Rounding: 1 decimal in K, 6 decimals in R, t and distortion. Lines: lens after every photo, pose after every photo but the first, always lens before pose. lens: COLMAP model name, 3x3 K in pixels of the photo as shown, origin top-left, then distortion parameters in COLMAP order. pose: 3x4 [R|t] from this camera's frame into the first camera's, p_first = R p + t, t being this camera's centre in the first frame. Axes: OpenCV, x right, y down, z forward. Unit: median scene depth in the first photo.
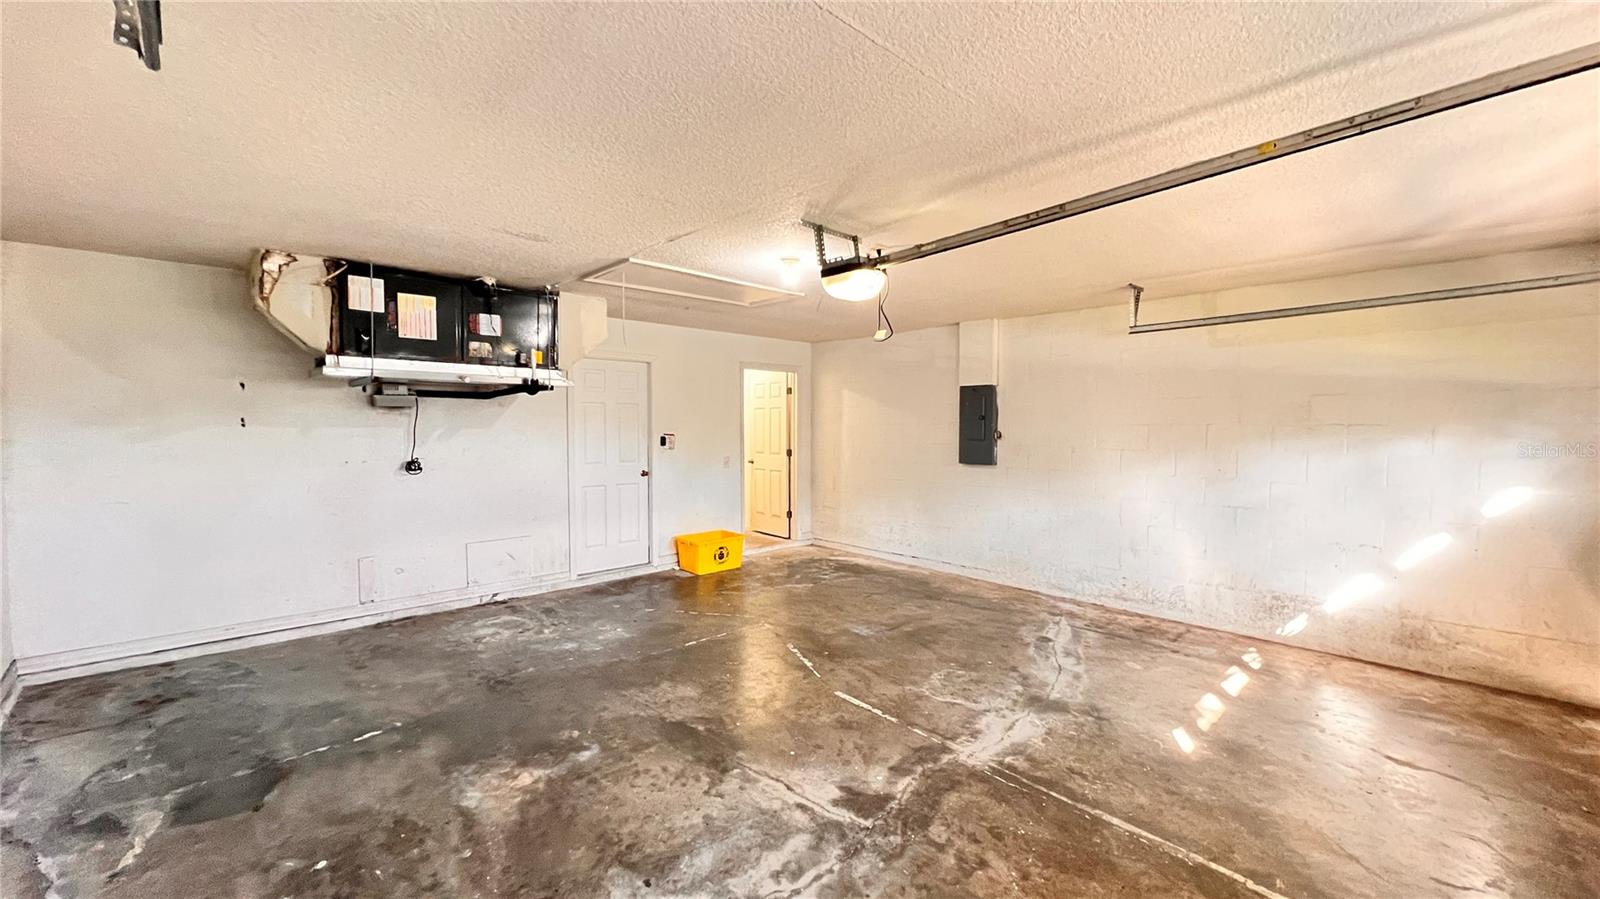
lens RADIAL K [[637.8, 0, 799.2], [0, 637.8, 447.3], [0, 0, 1]] dist [0.000769, 0.000379]
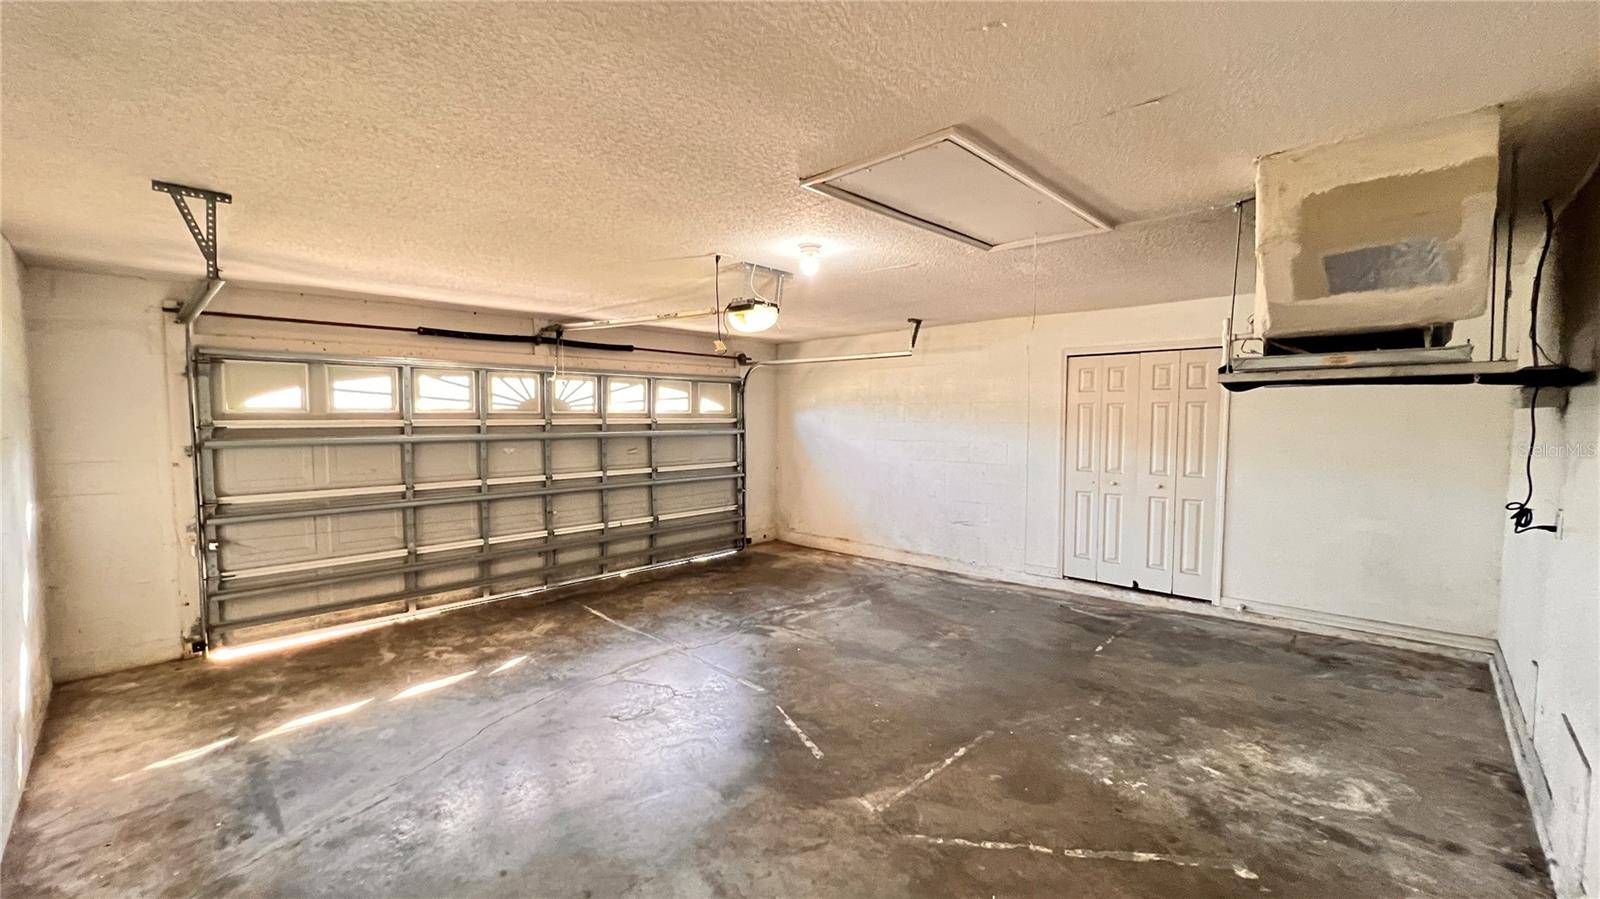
lens RADIAL K [[637.8, 0, 800.6], [0, 637.8, 448.8], [0, 0, 1]] dist [0.000769, 0.000379]
pose [[-0.999042, 0.002754, -0.043669, 0.037247], [-0.001359, 0.995584, 0.093870, -0.097009], [0.043734, 0.093840, -0.994626, 1.860957]]
